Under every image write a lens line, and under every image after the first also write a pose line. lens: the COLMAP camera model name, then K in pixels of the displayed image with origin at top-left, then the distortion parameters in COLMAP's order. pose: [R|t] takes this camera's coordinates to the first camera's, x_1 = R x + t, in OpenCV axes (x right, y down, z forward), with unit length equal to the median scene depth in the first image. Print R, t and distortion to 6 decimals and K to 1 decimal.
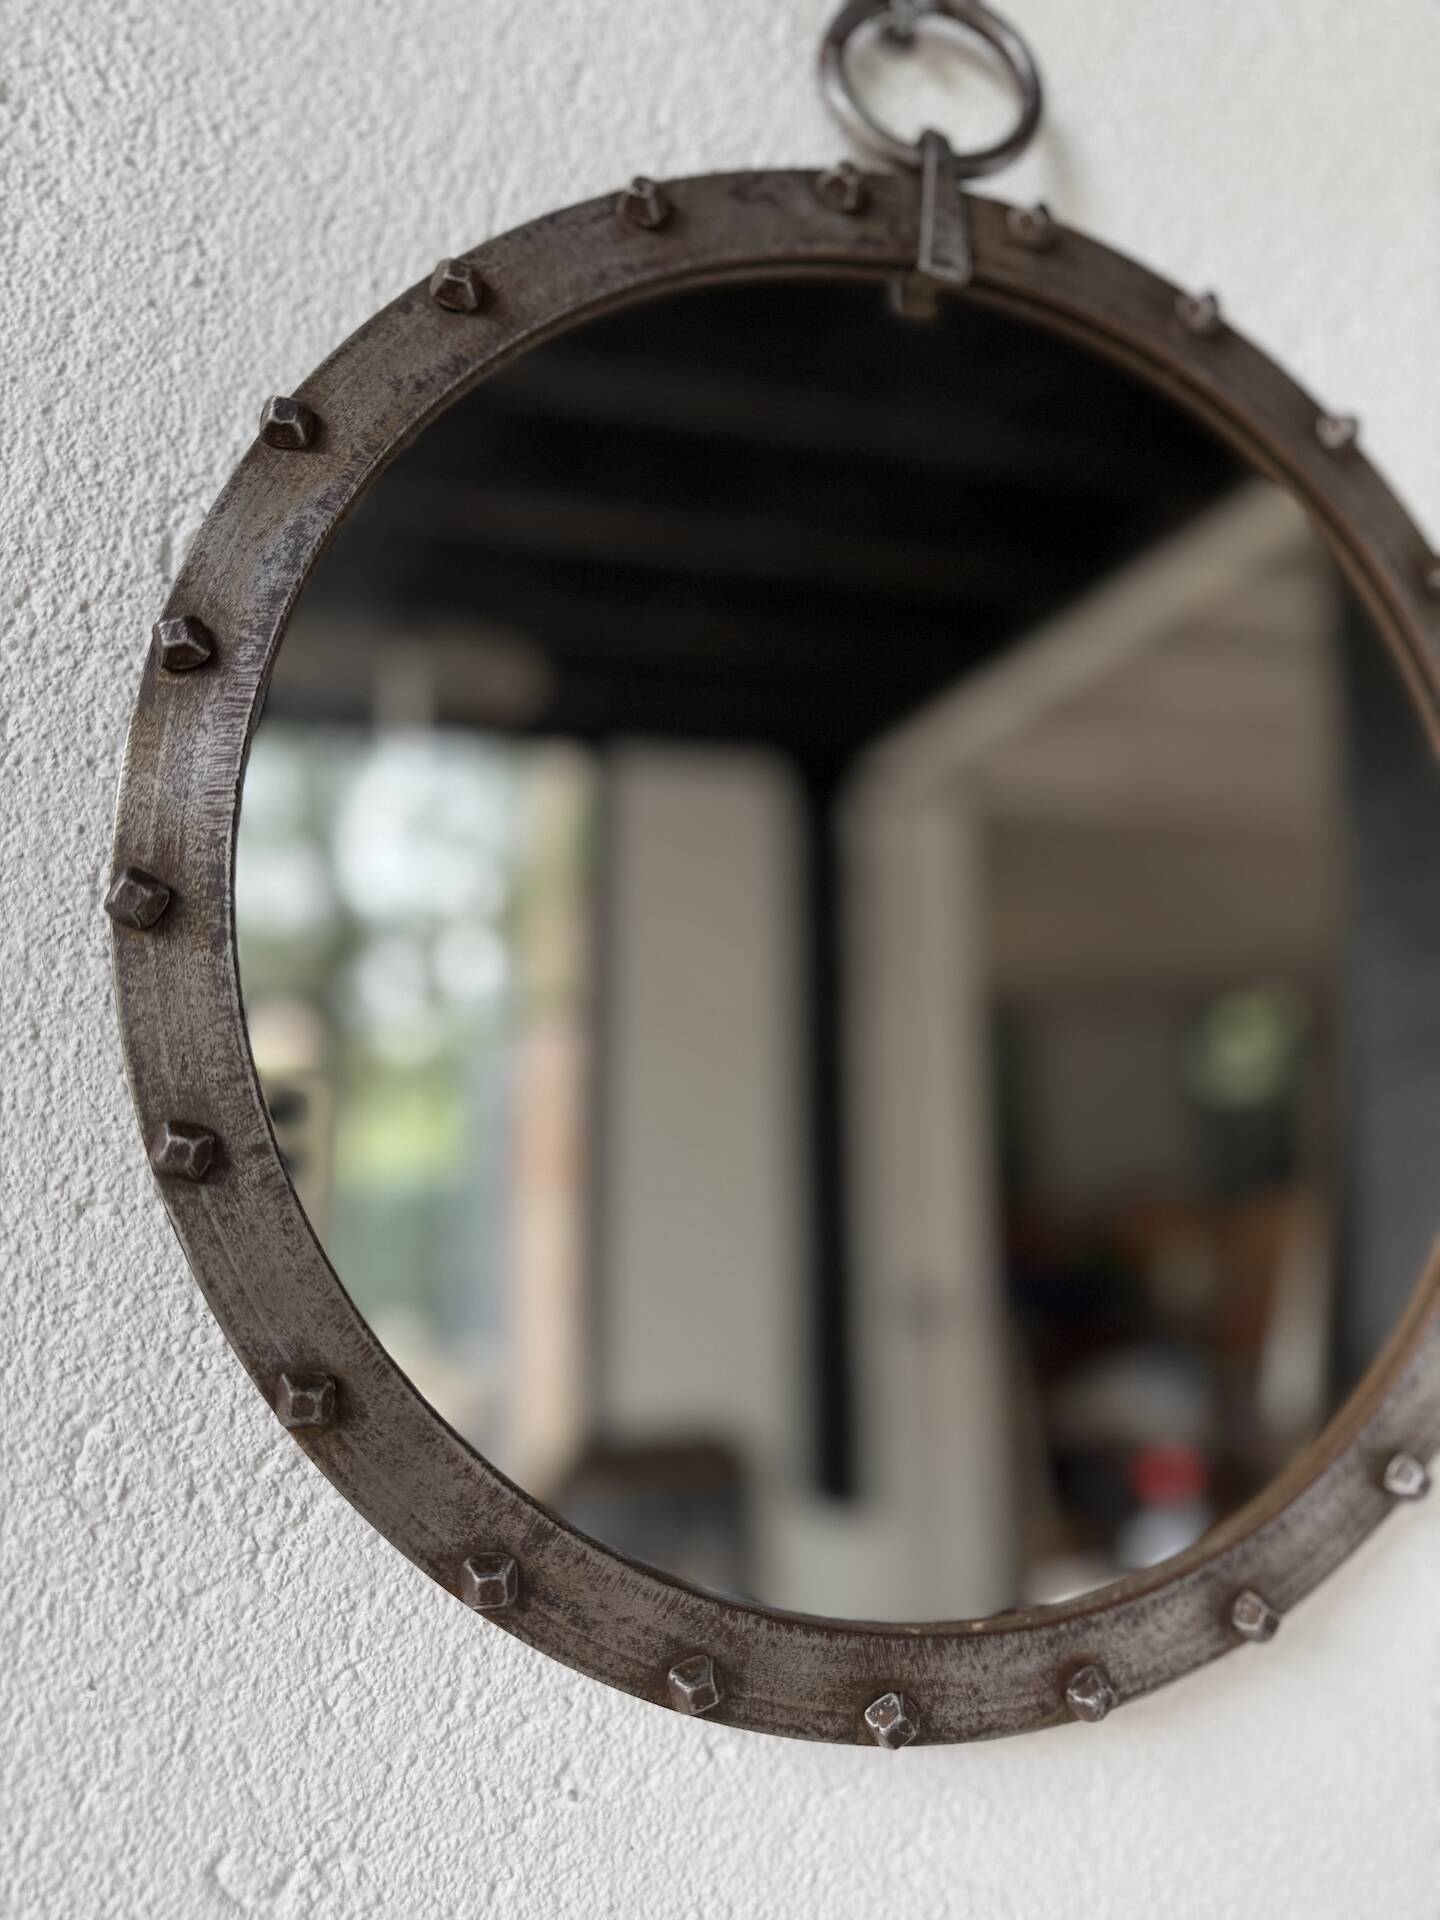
lens RADIAL K [[1402.0, 0, 723.6], [0, 1402.0, 964.0], [0, 0, 1]] dist [-0.021527, -0.002071]
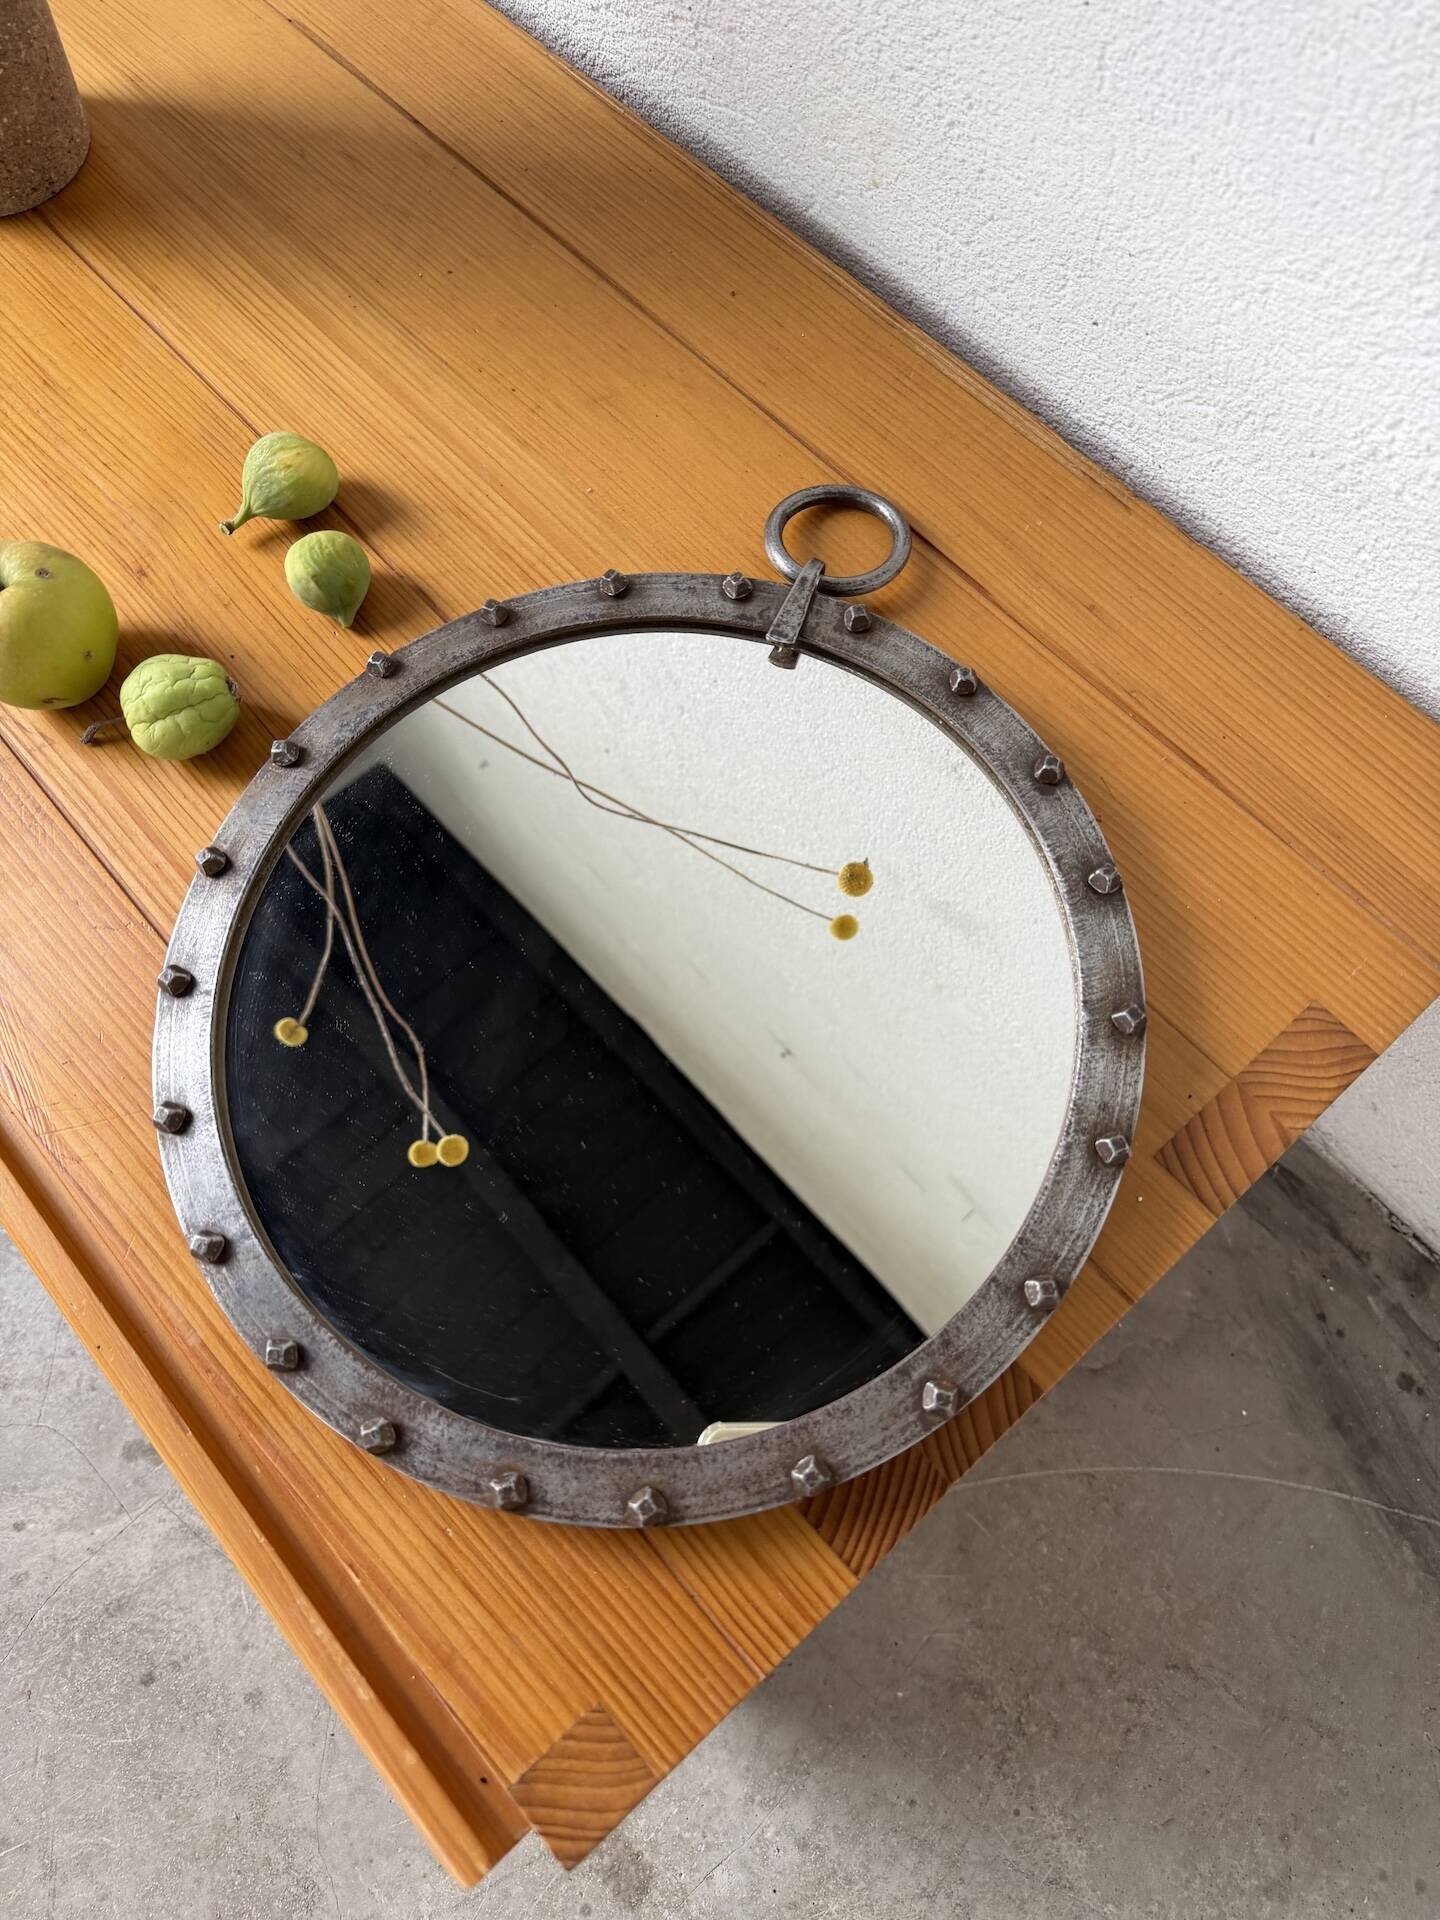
lens RADIAL K [[1404.0, 0, 721.6], [0, 1404.0, 954.2], [0, 0, 1]] dist [0.092370, -0.162806]
pose [[0.871729, 0.194627, -0.449676, 1.037561], [-0.309595, 0.930109, -0.197607, 0.225336], [0.379788, 0.311477, 0.871059, -0.404477]]
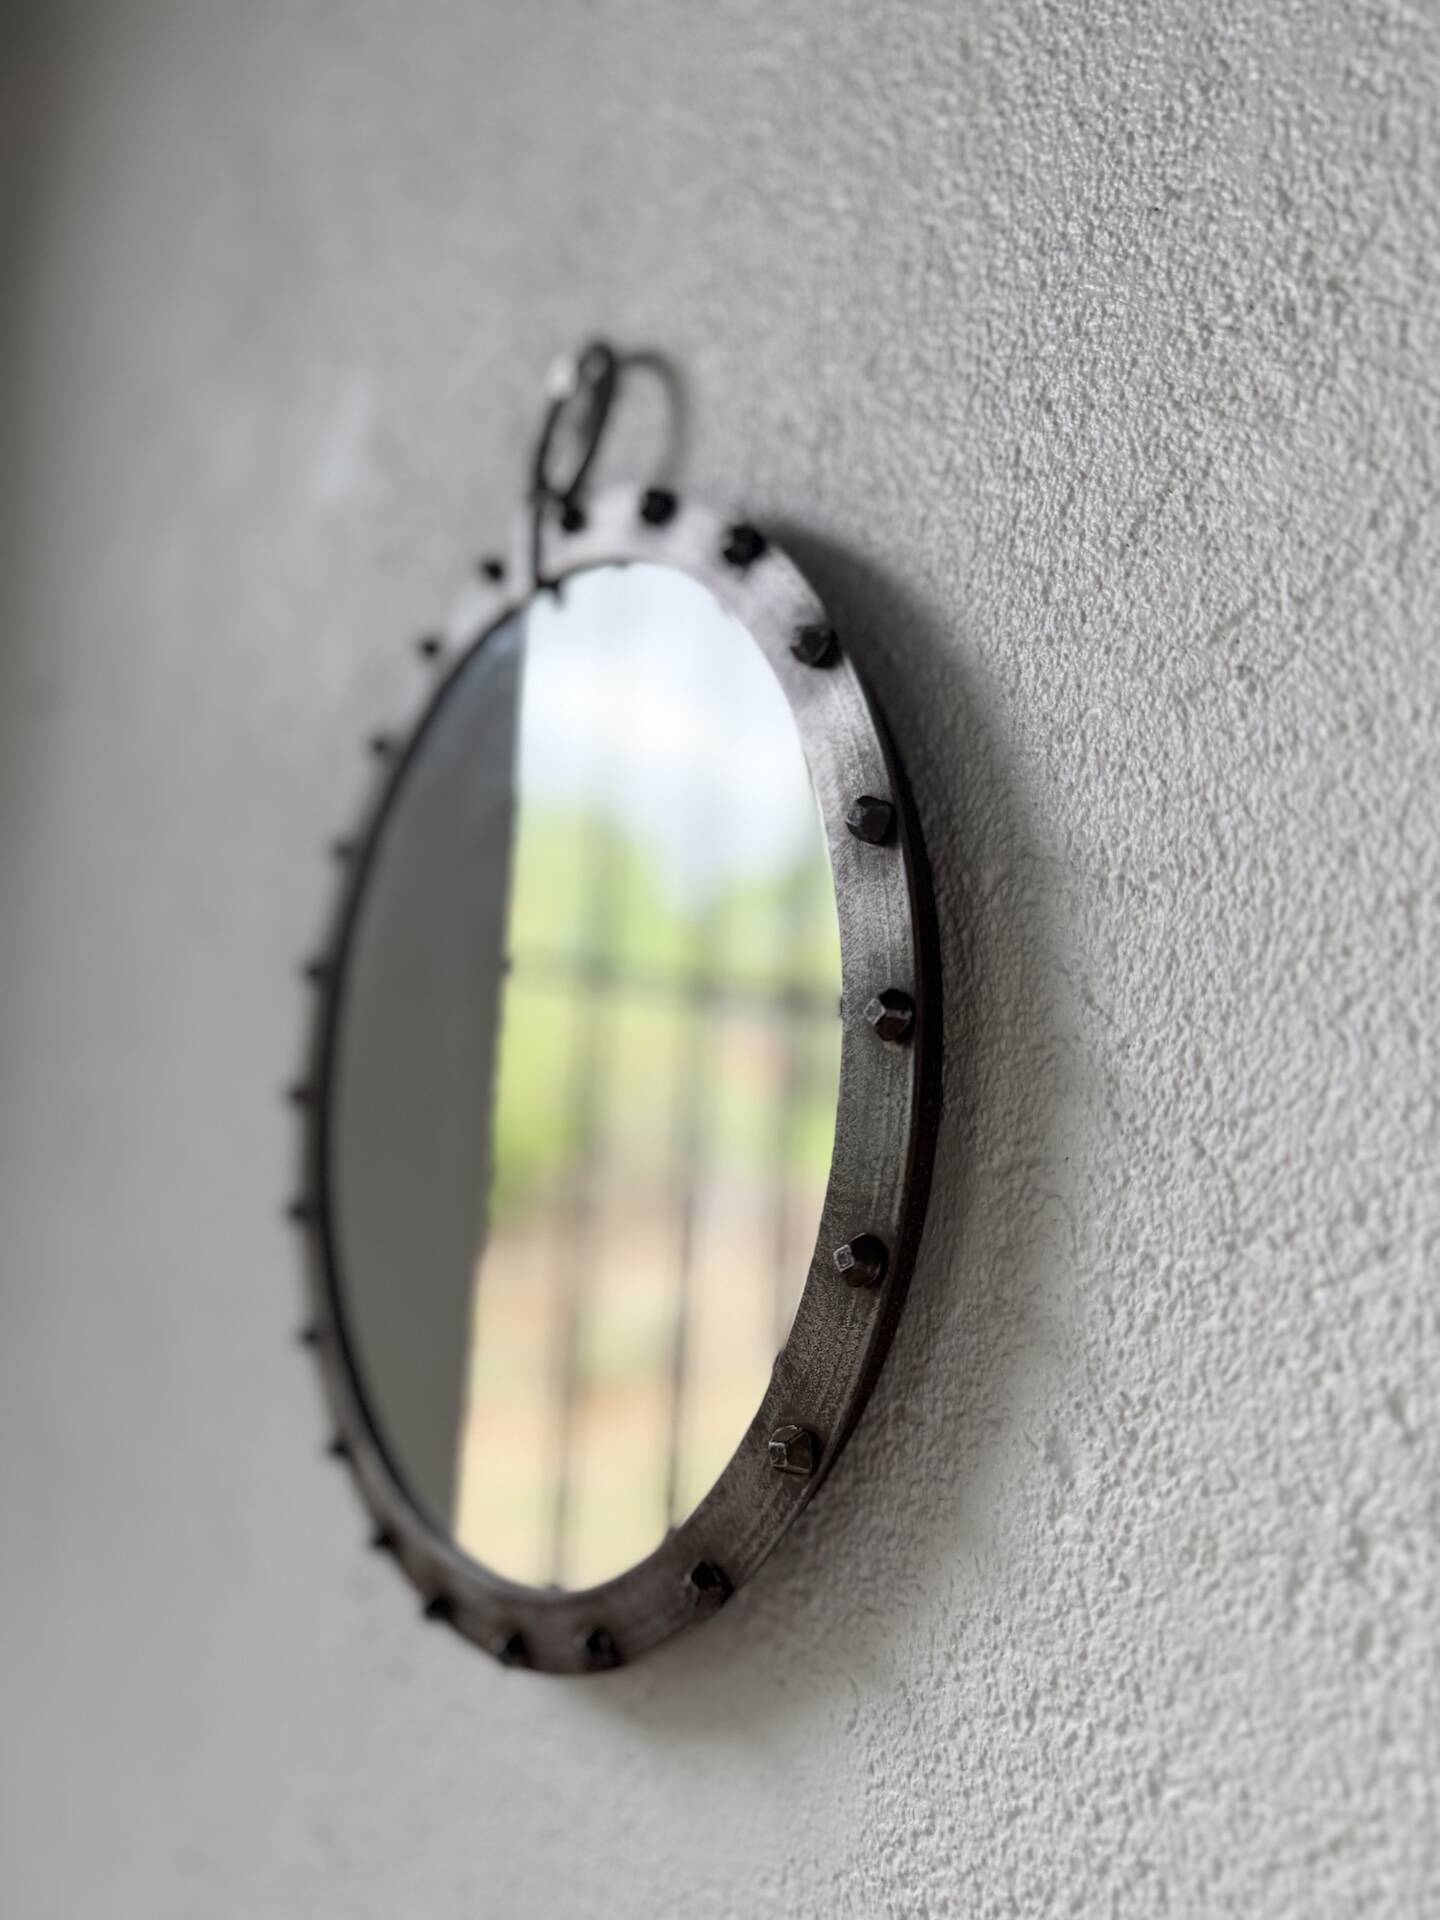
lens RADIAL K [[1402.0, 0, 723.6], [0, 1402.0, 964.0], [0, 0, 1]] dist [-0.021527, -0.002071]
pose [[0.361973, -0.127772, -0.923390, 1.669613], [0.096408, 0.990381, -0.099249, 0.026802], [0.927190, -0.053097, 0.370809, 0.737277]]
